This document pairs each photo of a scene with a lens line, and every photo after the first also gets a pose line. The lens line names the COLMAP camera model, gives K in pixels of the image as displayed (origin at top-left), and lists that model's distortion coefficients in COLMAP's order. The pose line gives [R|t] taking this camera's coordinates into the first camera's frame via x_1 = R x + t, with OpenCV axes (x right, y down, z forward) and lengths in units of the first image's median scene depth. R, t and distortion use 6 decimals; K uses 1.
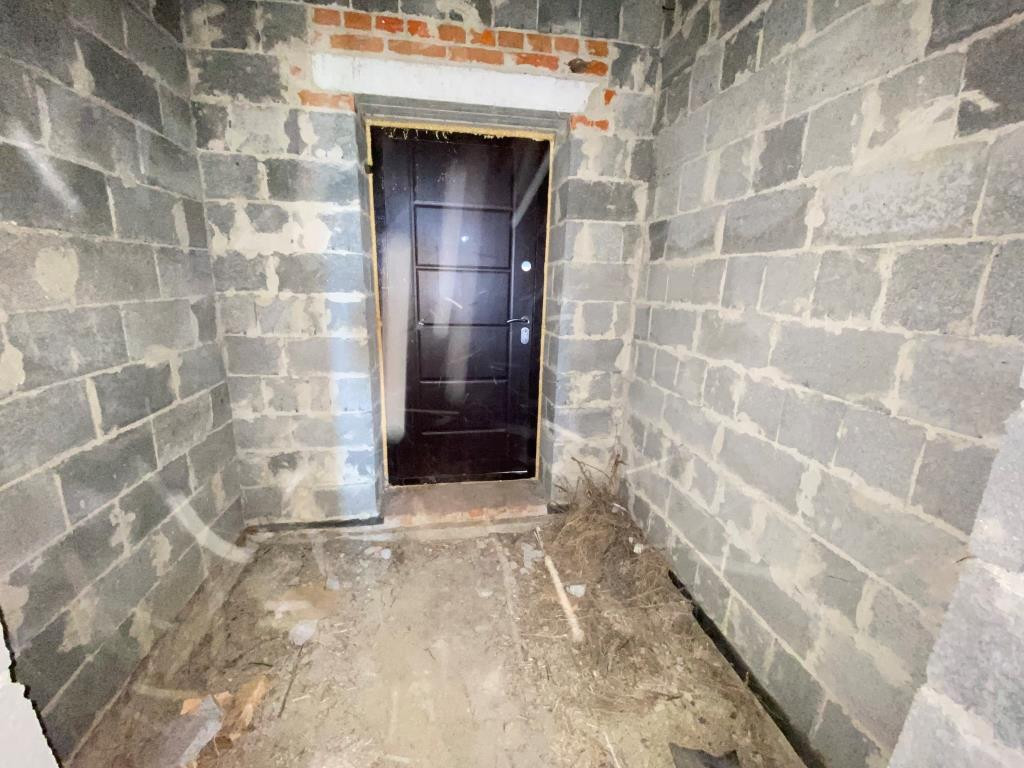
lens RADIAL K [[413.6, 0, 507.5], [0, 413.6, 385.2], [0, 0, 1]] dist [-0.028243, -0.001651]
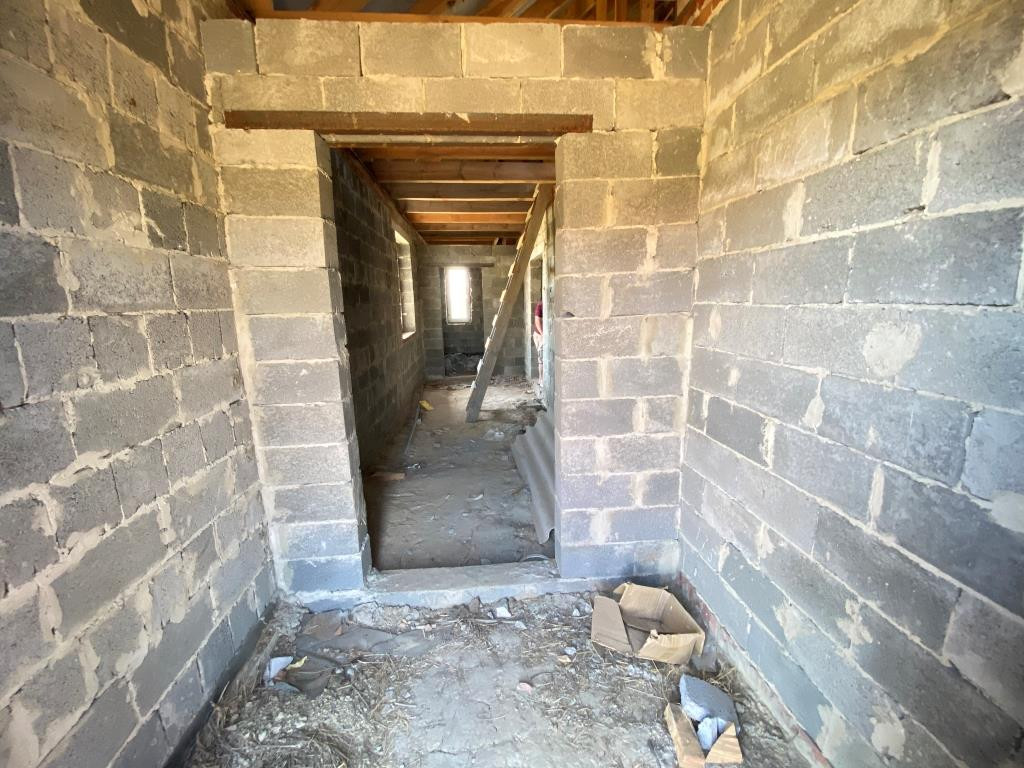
lens RADIAL K [[413.6, 0, 510.2], [0, 413.6, 383.4], [0, 0, 1]] dist [-0.028243, -0.001651]
pose [[-0.997271, -0.025689, 0.069210, -0.282657], [0.006523, 0.903176, 0.429222, -0.576626], [-0.073535, 0.428502, -0.900544, 1.811849]]
